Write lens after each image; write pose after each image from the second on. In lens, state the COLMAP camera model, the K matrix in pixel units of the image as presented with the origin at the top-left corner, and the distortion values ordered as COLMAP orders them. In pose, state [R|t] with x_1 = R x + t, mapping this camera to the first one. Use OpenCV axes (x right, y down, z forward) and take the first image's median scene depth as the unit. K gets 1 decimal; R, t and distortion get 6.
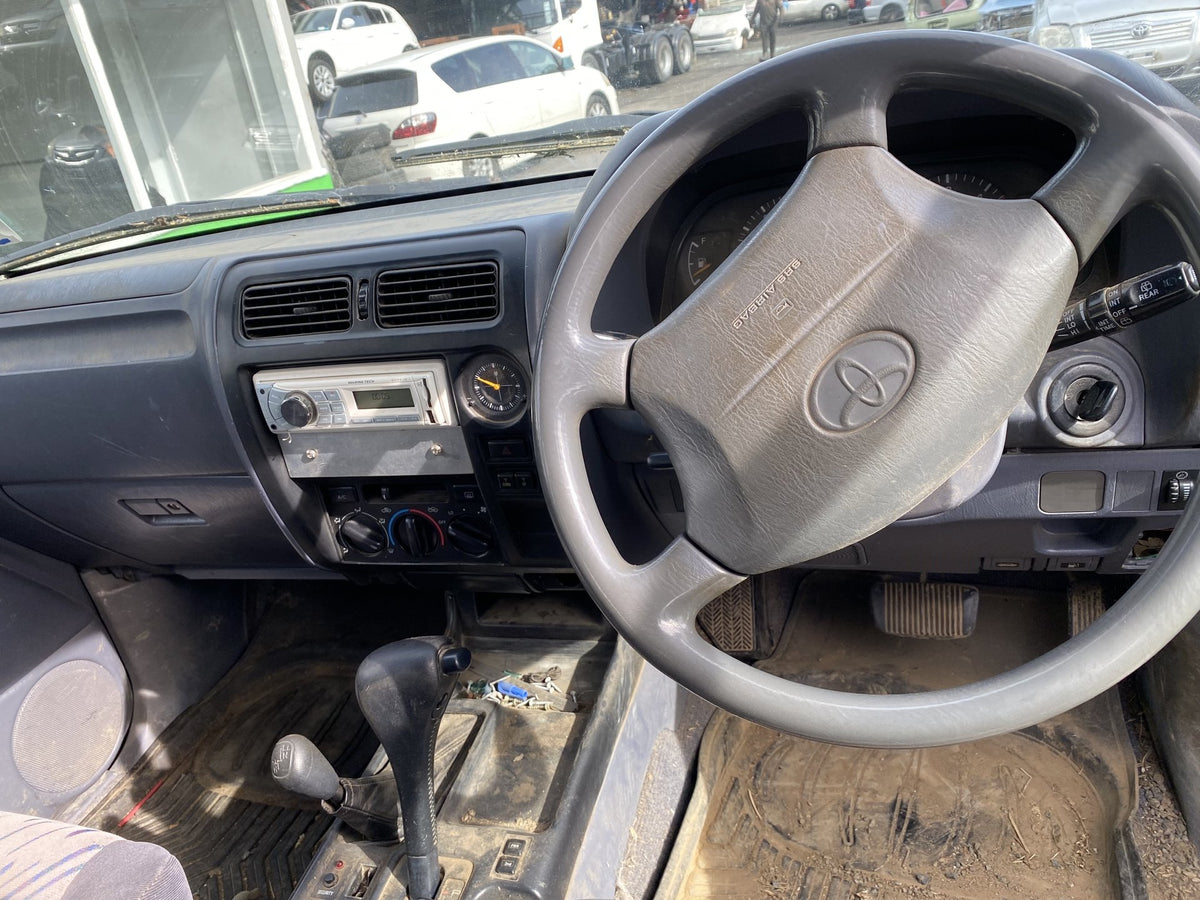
lens RADIAL K [[937.1, 0, 569.1], [0, 937.1, 451.2], [0, 0, 1]] dist [0.031339, -0.027903]
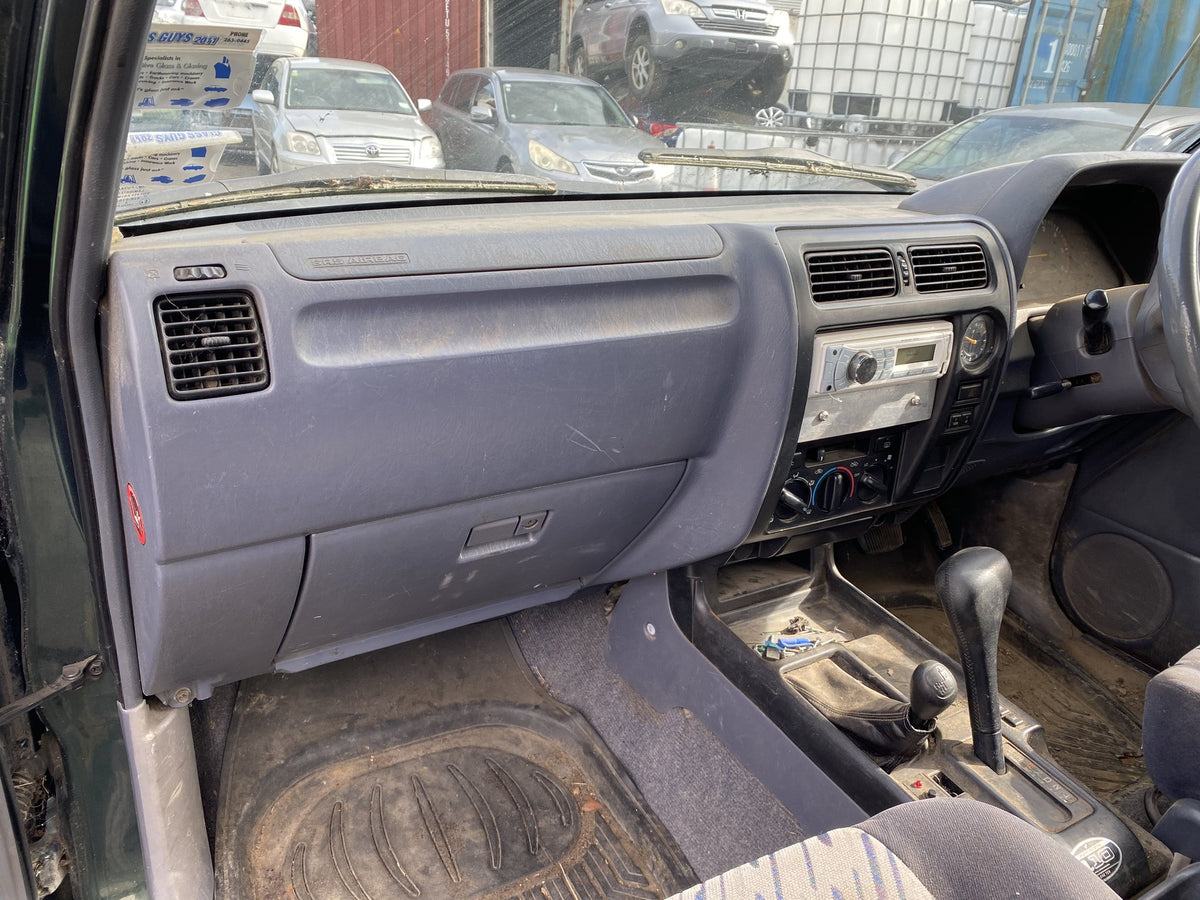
lens RADIAL K [[943.2, 0, 600.0], [0, 943.2, 450.0], [0, 0, 1]] dist [0.045890, -0.001775]
pose [[0.650195, -0.074646, 0.756092, -1.265570], [0.147274, 0.988669, -0.029040, 0.035220], [-0.745357, 0.130234, 0.653821, 0.502531]]
